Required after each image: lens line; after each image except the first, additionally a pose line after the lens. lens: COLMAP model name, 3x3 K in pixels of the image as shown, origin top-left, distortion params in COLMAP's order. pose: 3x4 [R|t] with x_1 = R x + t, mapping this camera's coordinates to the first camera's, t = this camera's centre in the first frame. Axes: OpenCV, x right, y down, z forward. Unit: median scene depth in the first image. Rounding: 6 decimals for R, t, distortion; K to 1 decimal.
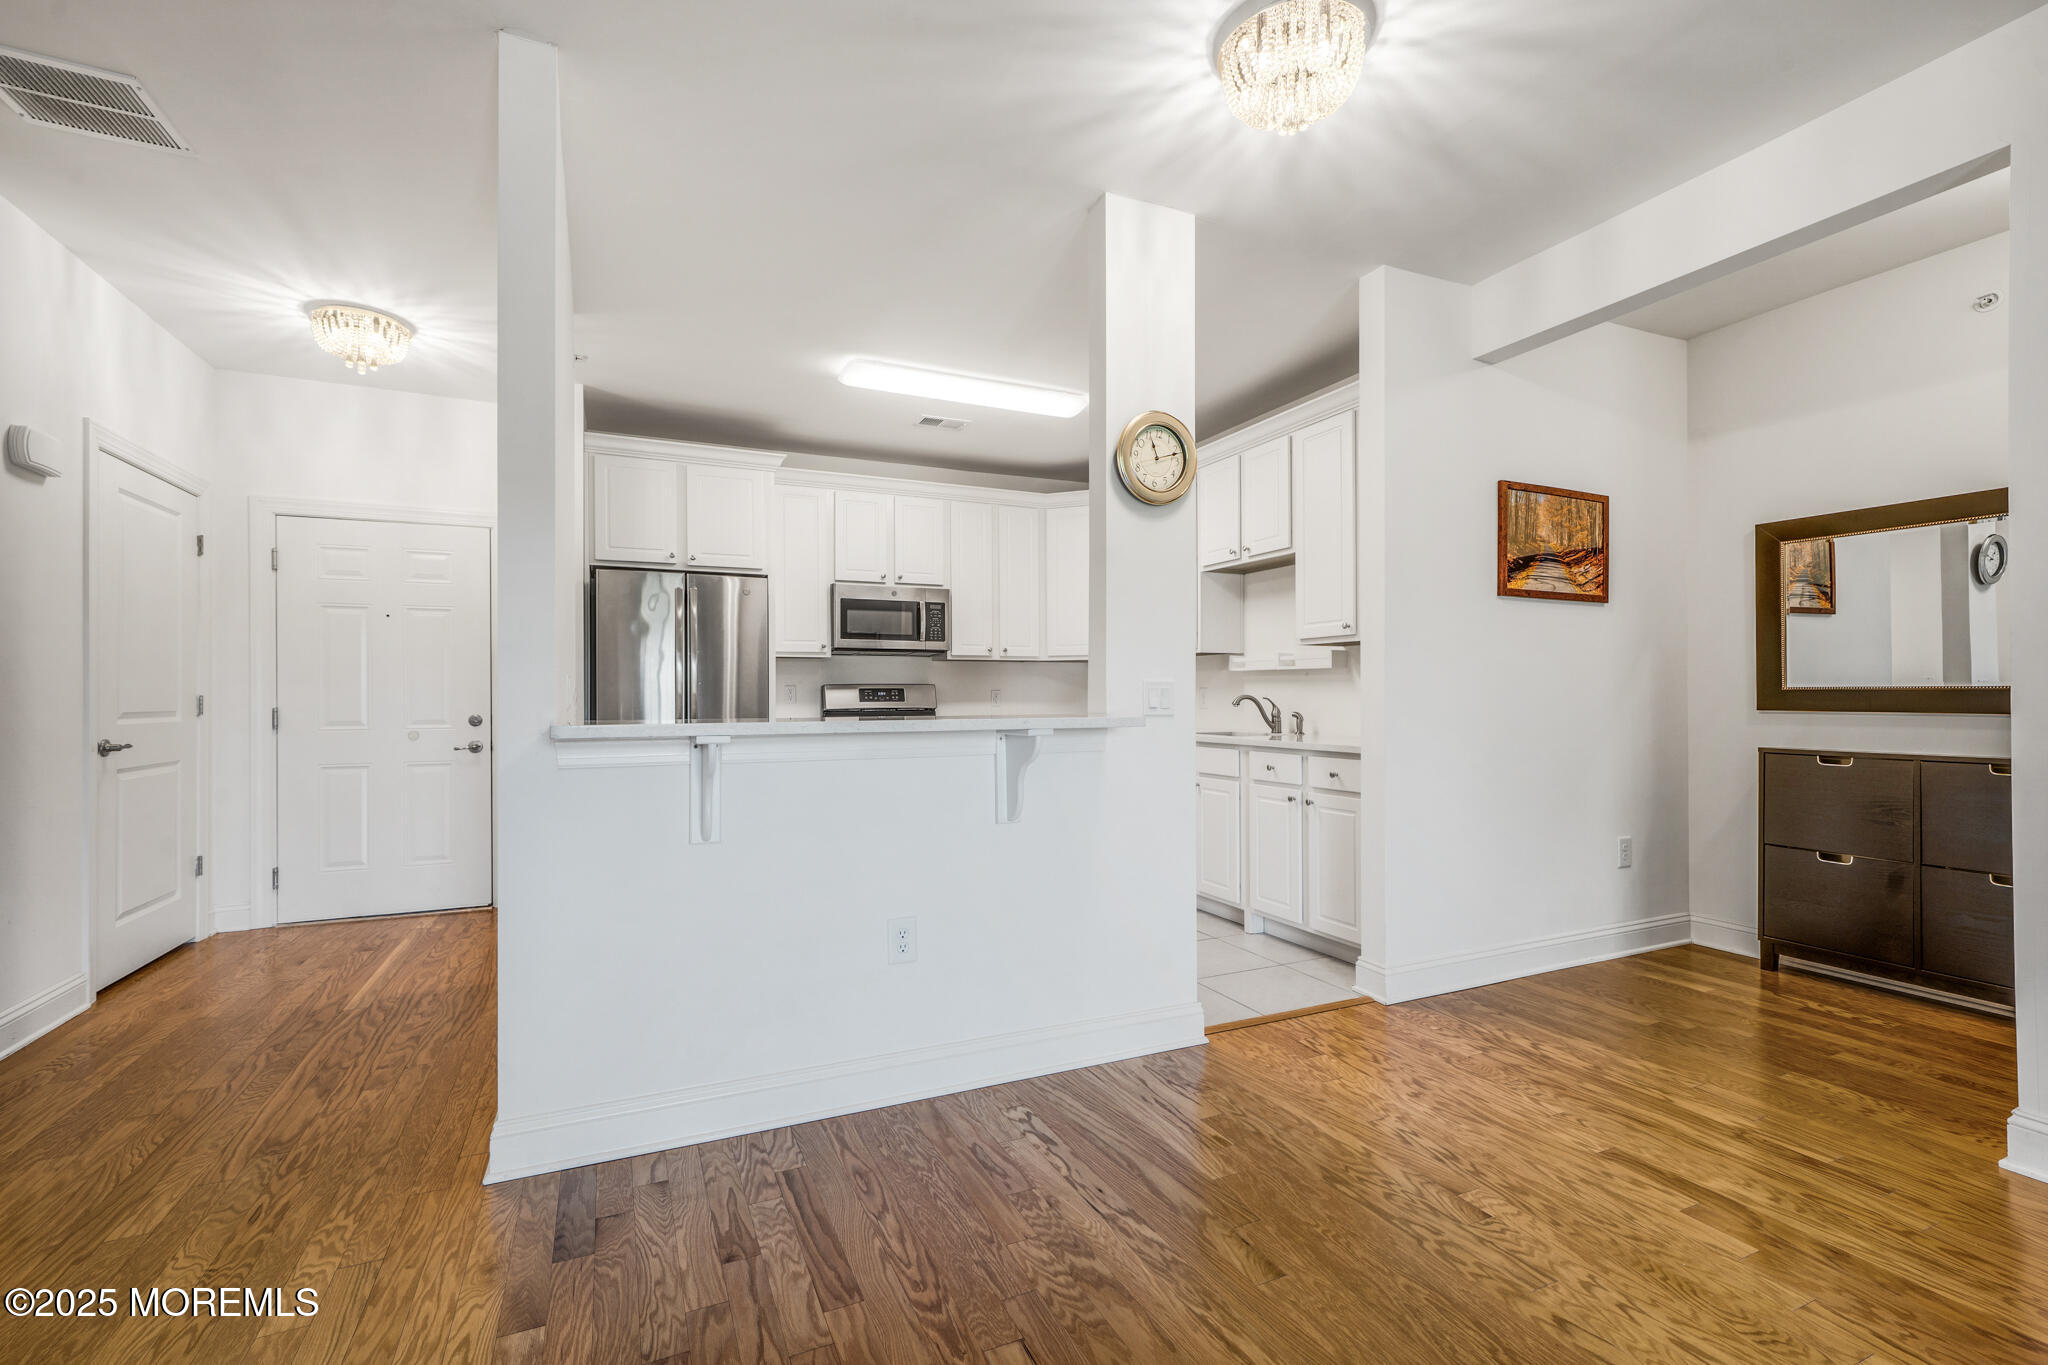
lens RADIAL K [[892.8, 0, 1020.0], [0, 892.8, 682.6], [0, 0, 1]] dist [0.008332, 0.001168]
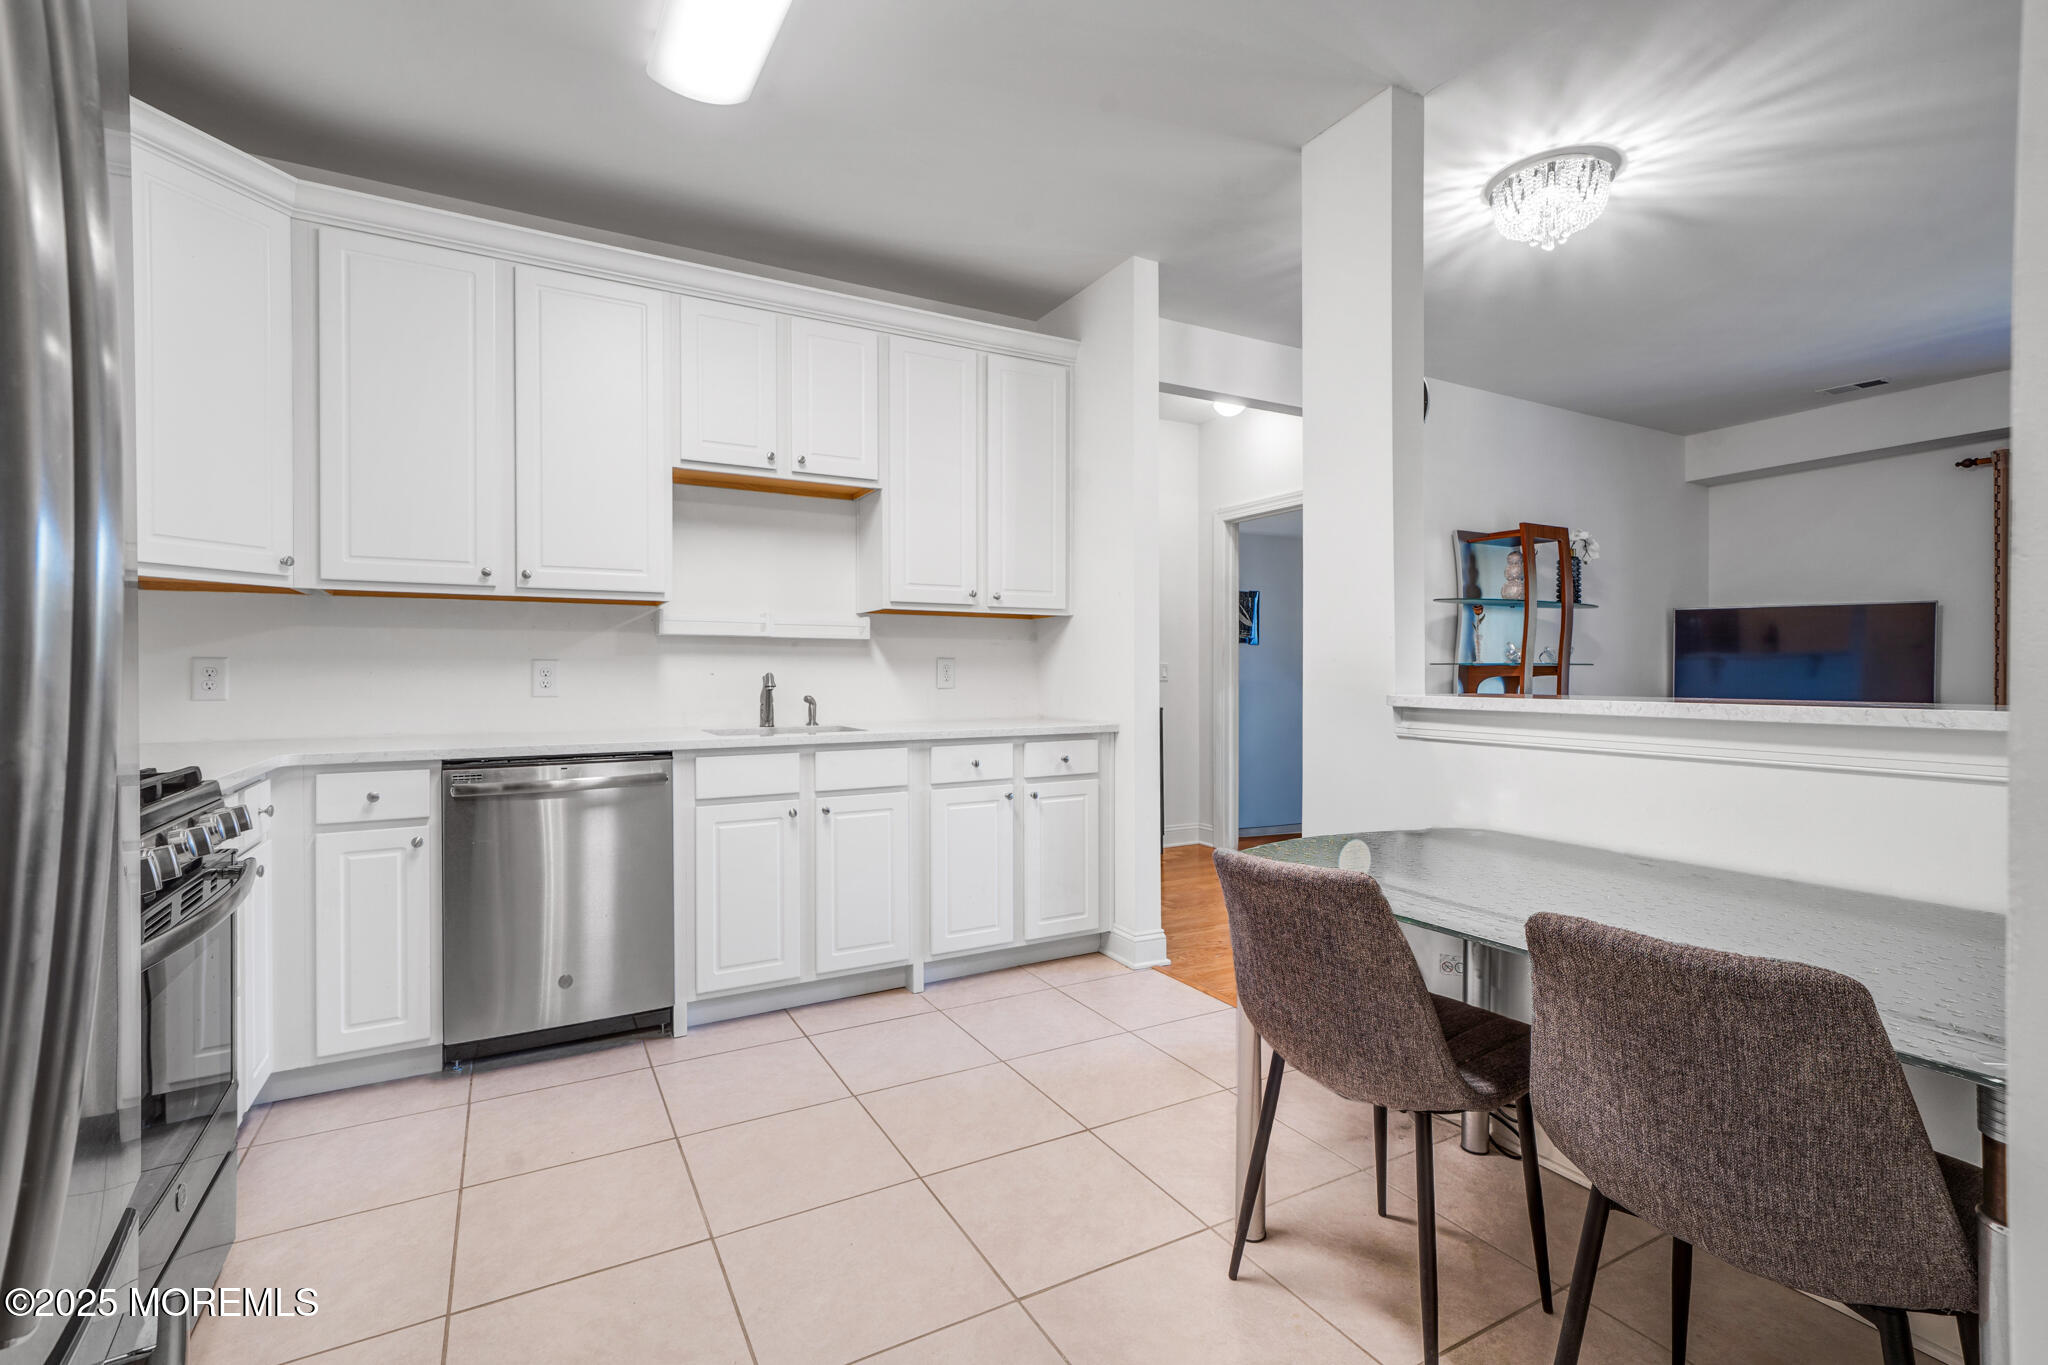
lens RADIAL K [[892.8, 0, 1020.0], [0, 892.8, 682.6], [0, 0, 1]] dist [0.008332, 0.001168]
pose [[-0.065809, -0.013065, 0.997747, -0.653722], [-0.013014, 0.999840, 0.012234, 0.015285], [-0.997747, -0.012180, -0.065969, 1.287060]]
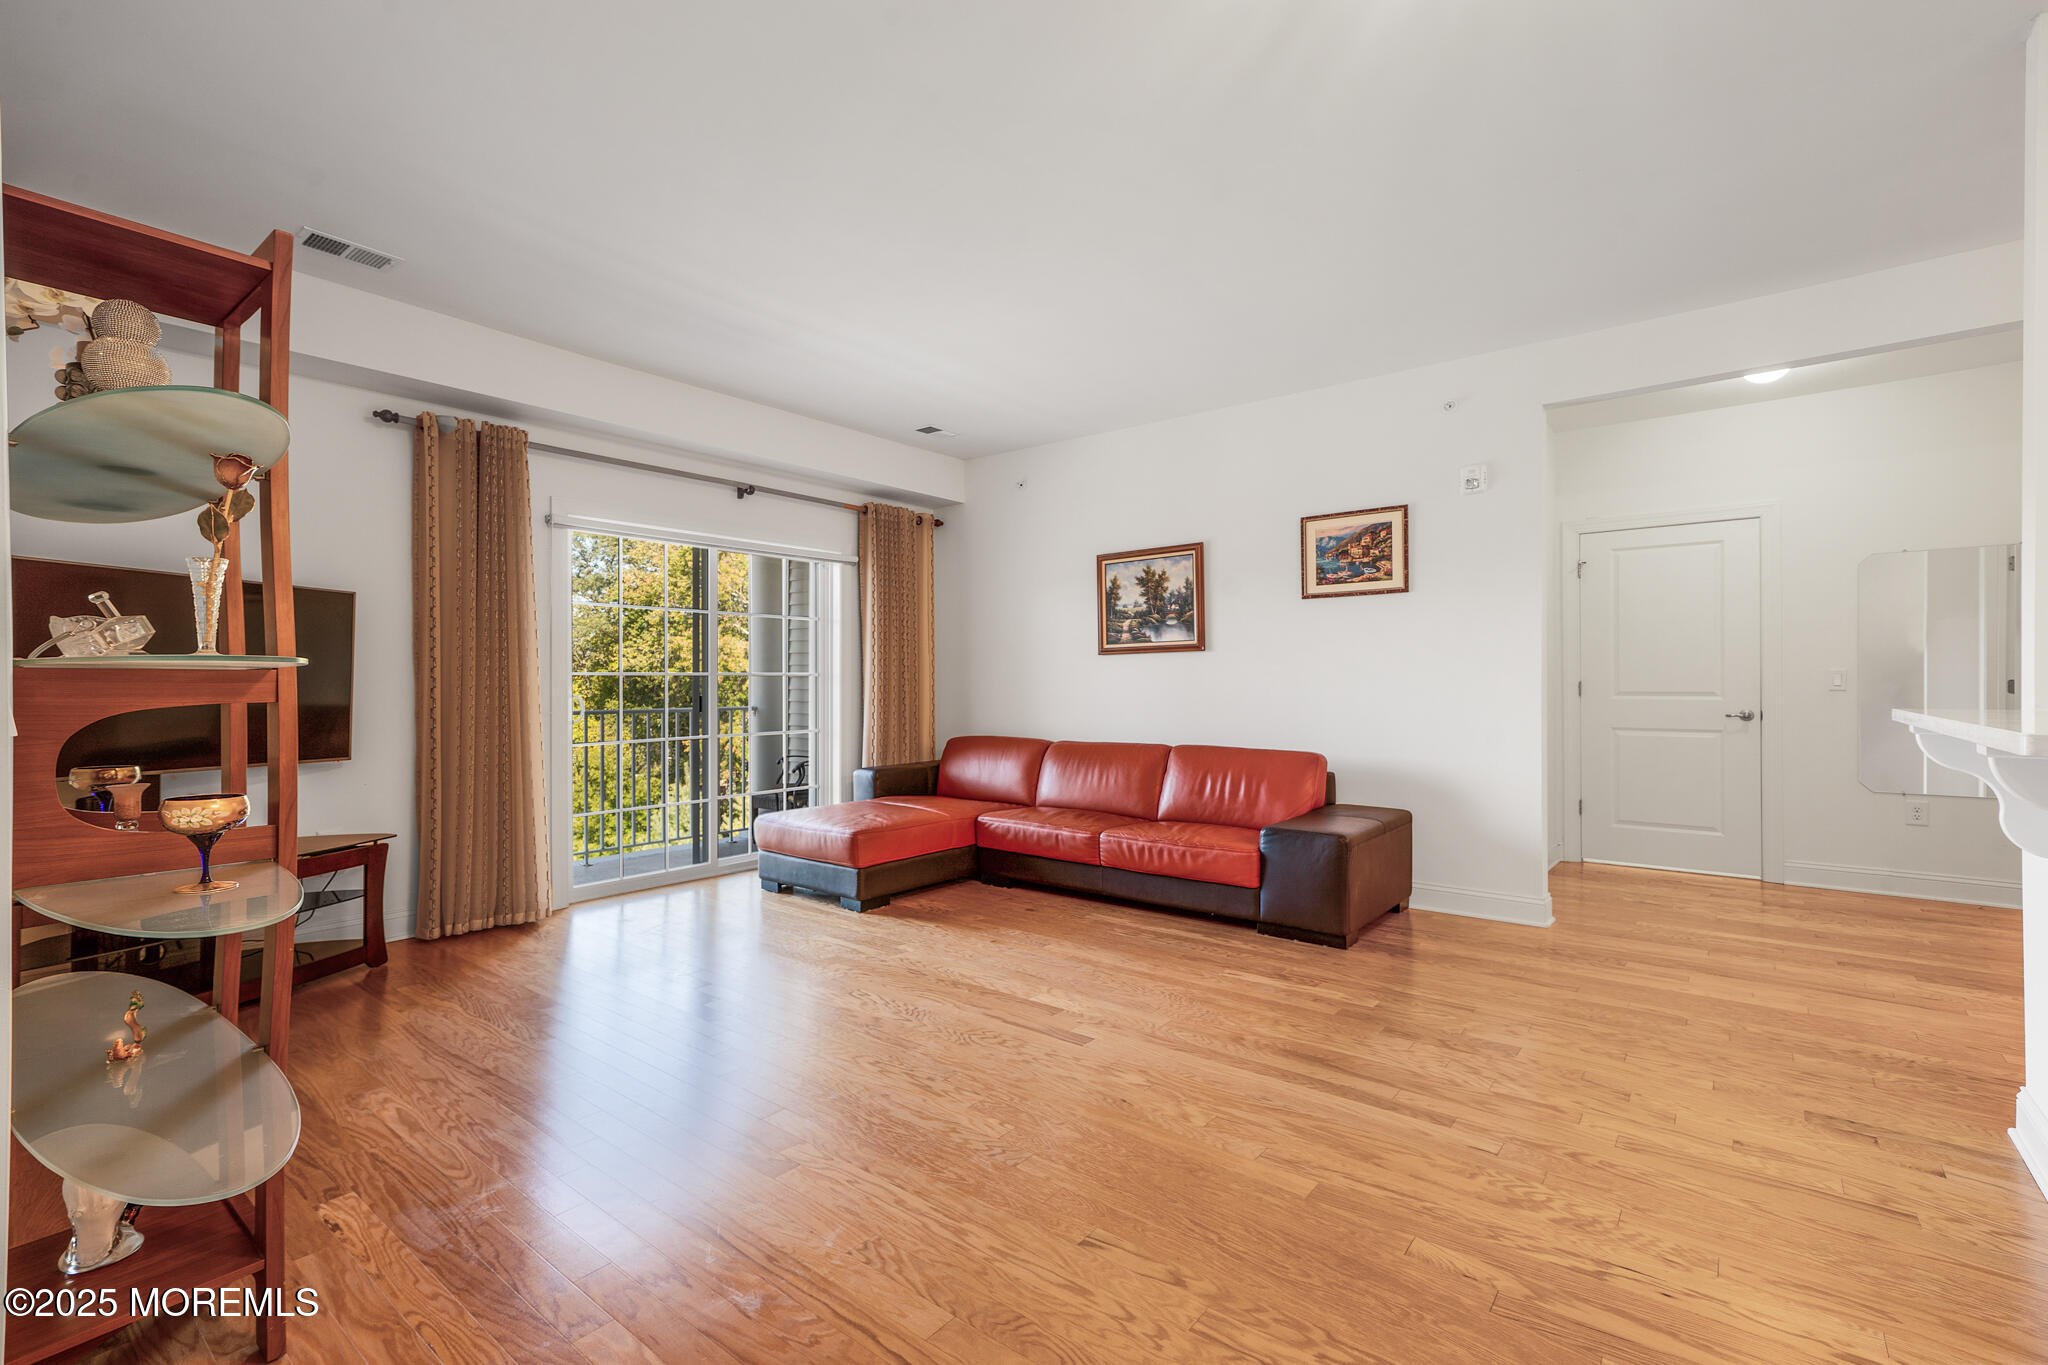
lens RADIAL K [[892.8, 0, 1020.0], [0, 892.8, 682.6], [0, 0, 1]] dist [0.008332, 0.001168]
pose [[-0.895347, 0.004576, -0.445346, 0.620598], [0.011996, 0.999832, -0.013844, 0.009912], [0.445208, -0.017738, -0.895251, 0.941655]]
